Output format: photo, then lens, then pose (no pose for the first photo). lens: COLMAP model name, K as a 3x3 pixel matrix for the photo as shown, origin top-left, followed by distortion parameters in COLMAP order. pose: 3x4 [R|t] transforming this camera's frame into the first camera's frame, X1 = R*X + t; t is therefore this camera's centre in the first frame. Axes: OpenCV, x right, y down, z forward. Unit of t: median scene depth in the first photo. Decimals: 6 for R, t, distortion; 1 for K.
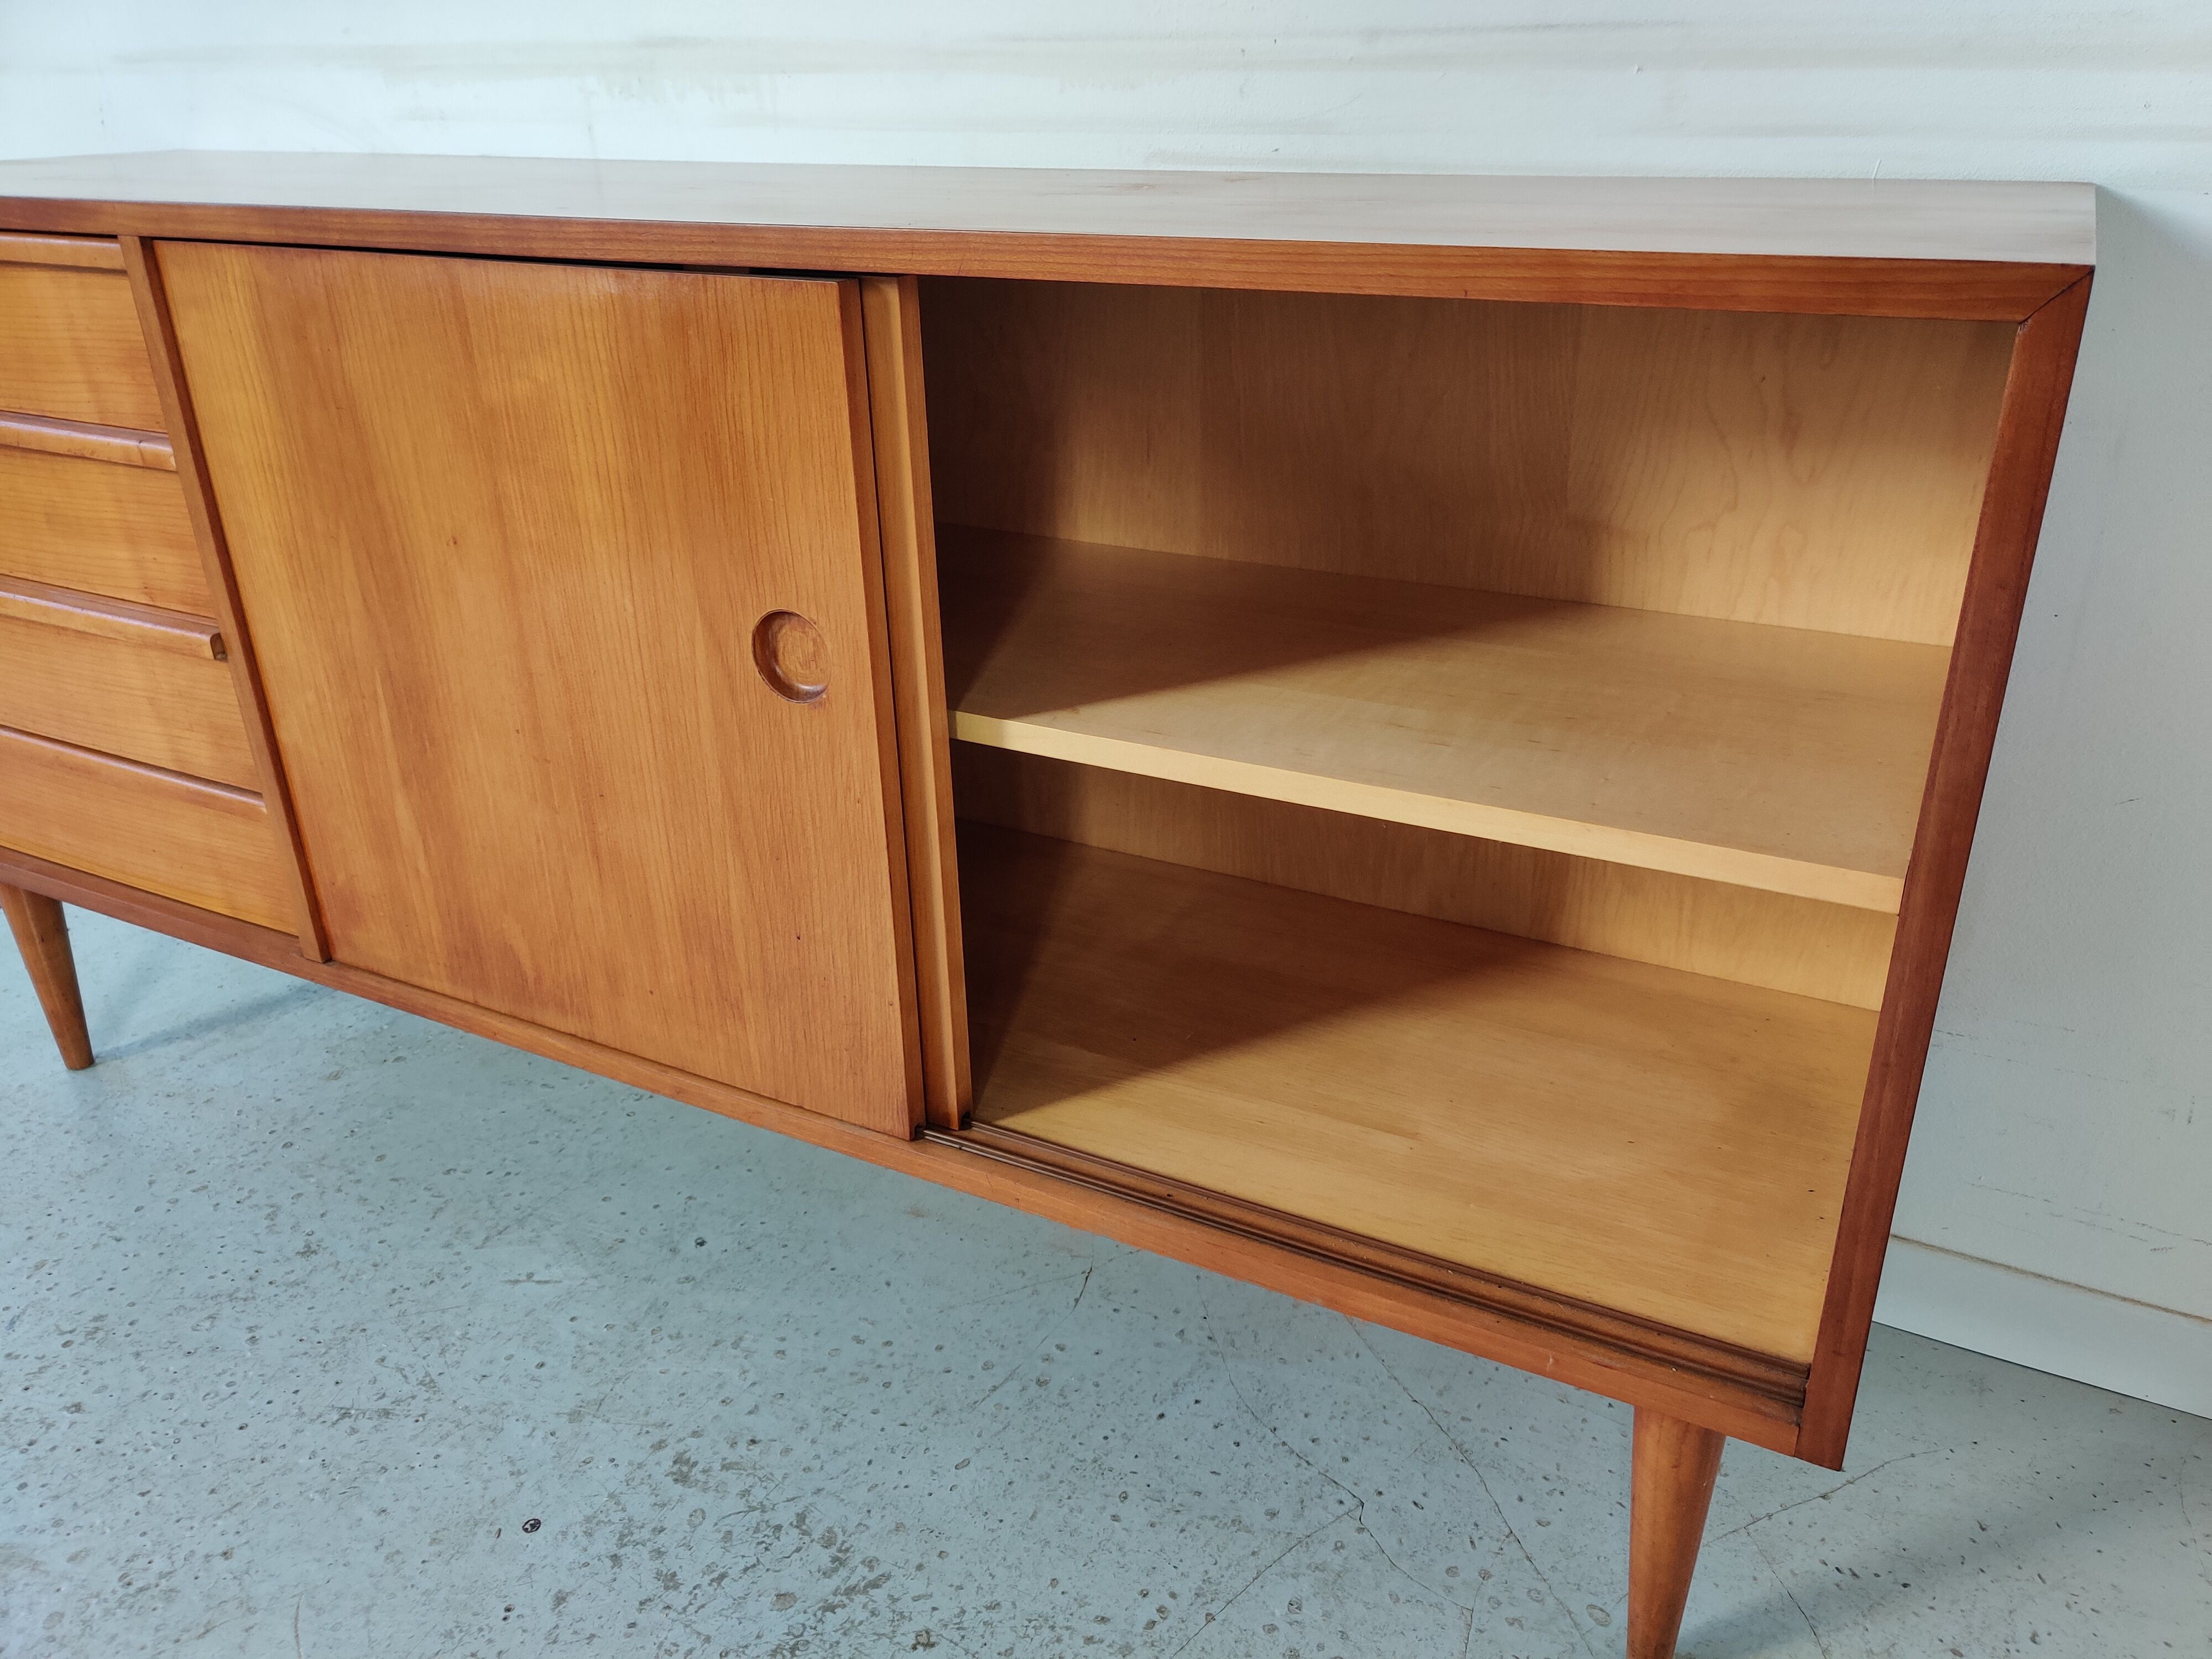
lens RADIAL K [[1656.1, 0, 1151.9], [0, 1656.1, 832.1], [0, 0, 1]] dist [0.045326, -0.040591]
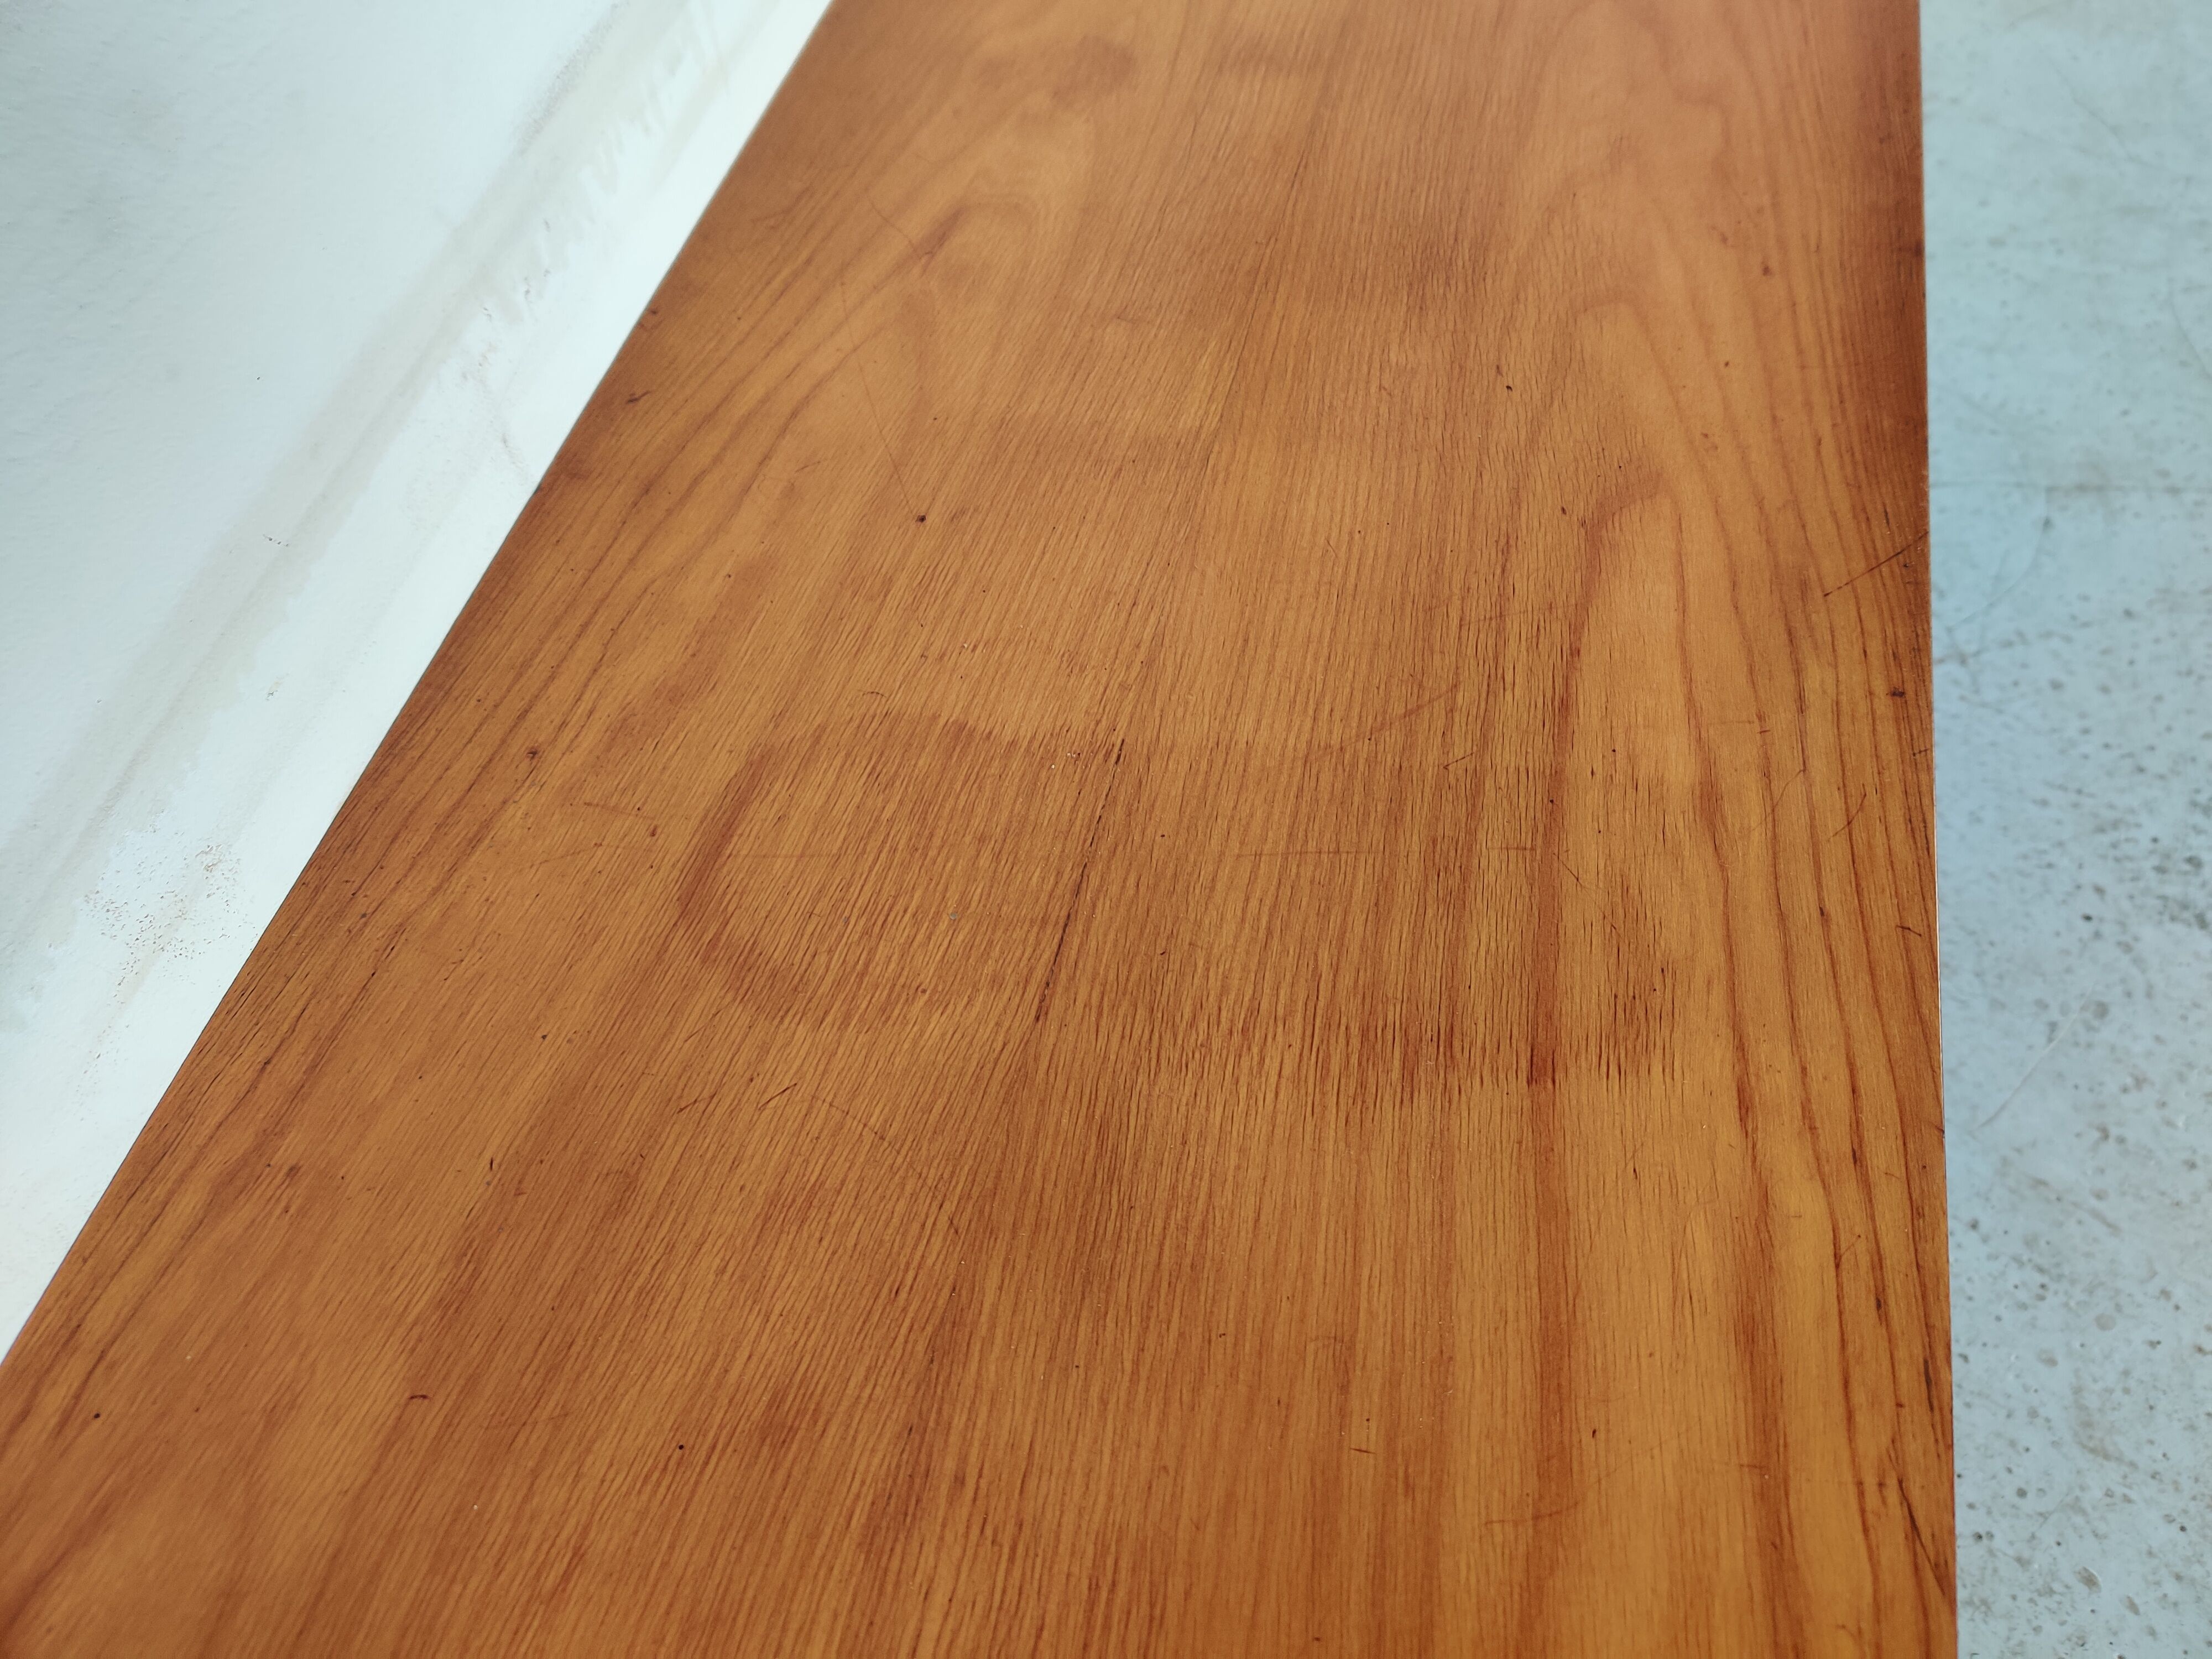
lens RADIAL K [[1656.1, 0, 1132.8], [0, 1656.1, 798.8], [0, 0, 1]] dist [0.045326, -0.040591]
pose [[-0.223772, -0.784746, 0.578014, -0.793596], [0.474642, 0.430233, 0.767863, -0.741661], [-0.851258, 0.446176, 0.276199, 0.982225]]
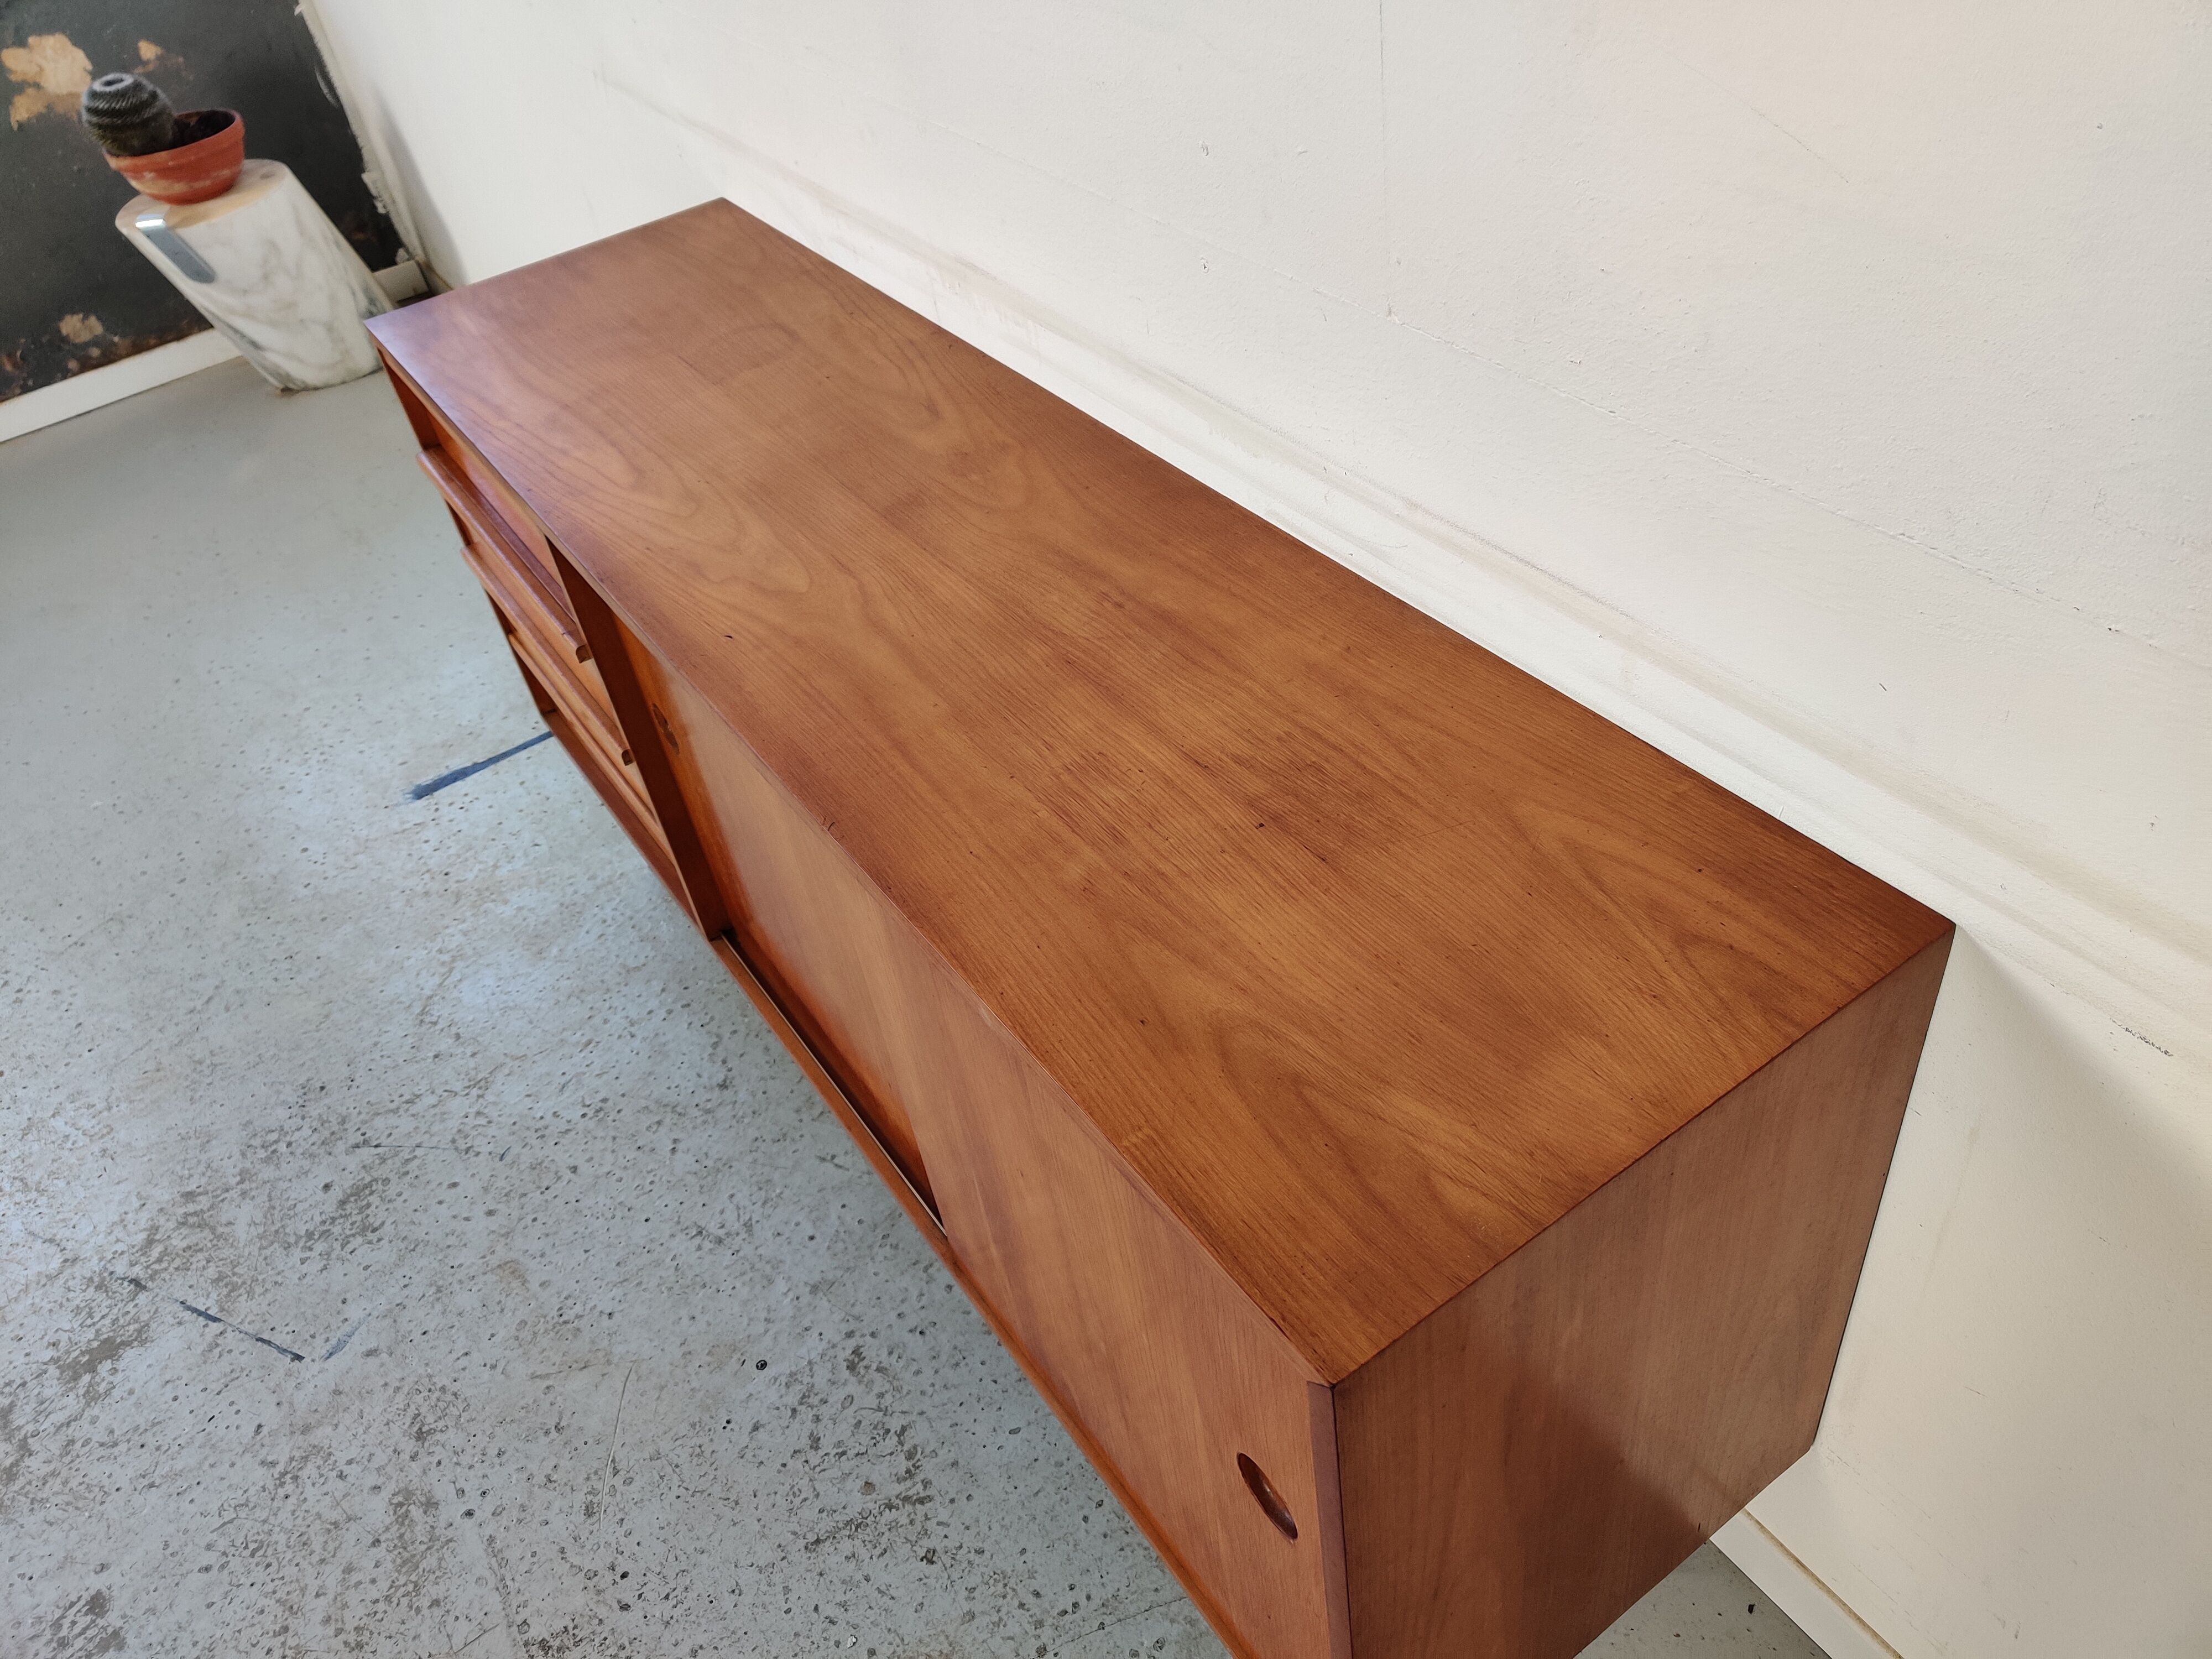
lens RADIAL K [[1656.1, 0, 1126.6], [0, 1656.1, 812.2], [0, 0, 1]] dist [0.045326, -0.040591]
pose [[0.876944, 0.237298, -0.417922, 0.435086], [-0.097553, 0.939386, 0.328689, -0.587328], [0.470588, -0.247472, 0.846938, -0.025594]]
